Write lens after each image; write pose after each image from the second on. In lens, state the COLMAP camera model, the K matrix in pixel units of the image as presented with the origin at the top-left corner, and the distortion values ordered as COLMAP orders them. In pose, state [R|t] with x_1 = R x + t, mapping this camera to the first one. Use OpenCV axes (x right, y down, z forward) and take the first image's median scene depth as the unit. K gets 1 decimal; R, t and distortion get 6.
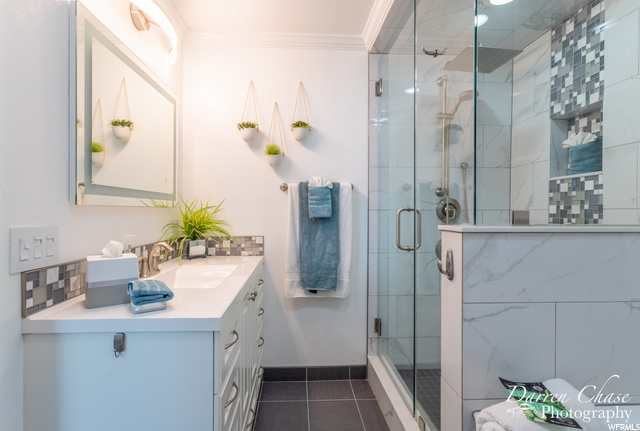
lens RADIAL K [[311.7, 0, 320.0], [0, 311.7, 215.5], [0, 0, 1]] dist [-0.000153, 0.000012]
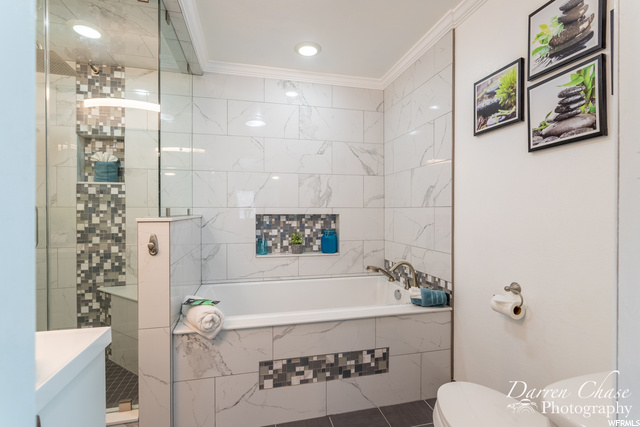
lens RADIAL K [[300.2, 0, 320.0], [0, 300.2, 213.5], [0, 0, 1]] dist [0.000751, 0.000168]
pose [[-0.188401, -0.016476, 0.981954, -0.671648], [0.008321, 0.999797, 0.018372, -0.008014], [-0.982057, 0.011632, -0.188225, 0.298512]]
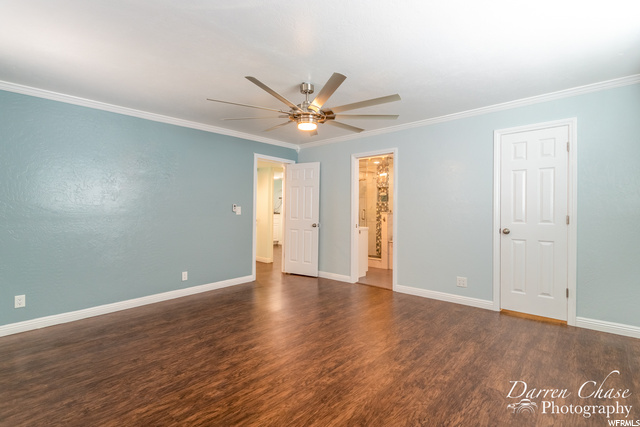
lens RADIAL K [[300.2, 0, 320.0], [0, 300.2, 213.5], [0, 0, 1]] dist [0.000751, 0.000168]
pose [[0.702447, -0.008885, 0.711680, -2.767178], [0.004313, 0.999957, 0.008227, -0.006006], [-0.711723, -0.002709, 0.702455, -1.317392]]
